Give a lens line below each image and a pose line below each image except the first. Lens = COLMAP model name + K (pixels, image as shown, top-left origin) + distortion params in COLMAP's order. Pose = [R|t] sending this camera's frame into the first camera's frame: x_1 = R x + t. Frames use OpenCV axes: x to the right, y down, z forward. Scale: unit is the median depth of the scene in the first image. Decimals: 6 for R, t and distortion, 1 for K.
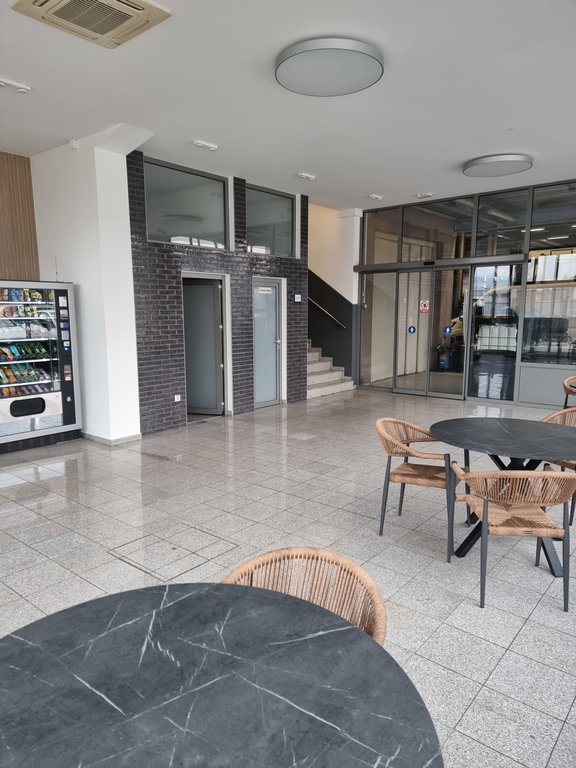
lens RADIAL K [[523.7, 0, 278.1], [0, 523.7, 388.4], [0, 0, 1]] dist [0.089504, -0.071498]
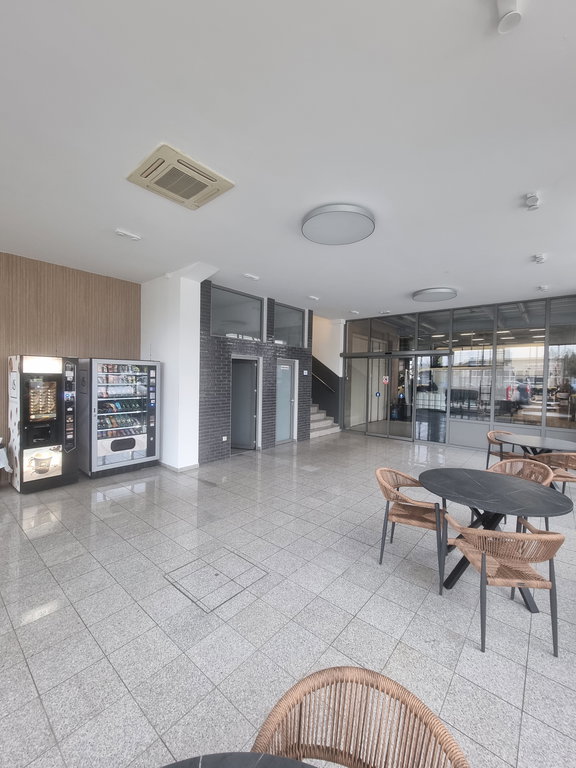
lens RADIAL K [[314.0, 0, 283.4], [0, 314.0, 384.0], [0, 0, 1]] dist [-0.007102, 0.002267]
pose [[0.999686, 0.022863, -0.010236, -0.027798], [-0.023974, 0.991702, -0.126301, -0.034007], [0.007264, 0.126507, 0.991939, 0.139792]]
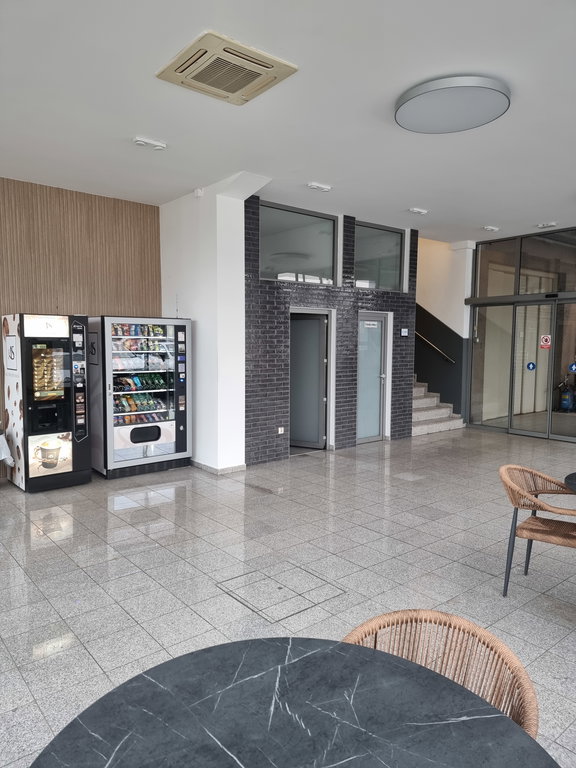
lens RADIAL K [[523.7, 0, 277.5], [0, 523.7, 383.8], [0, 0, 1]] dist [0.089504, -0.071498]
pose [[0.982533, 0.023218, -0.184637, -0.018641], [-0.035738, 0.997260, -0.064769, -0.007353], [0.182627, 0.070236, 0.980670, 0.005055]]
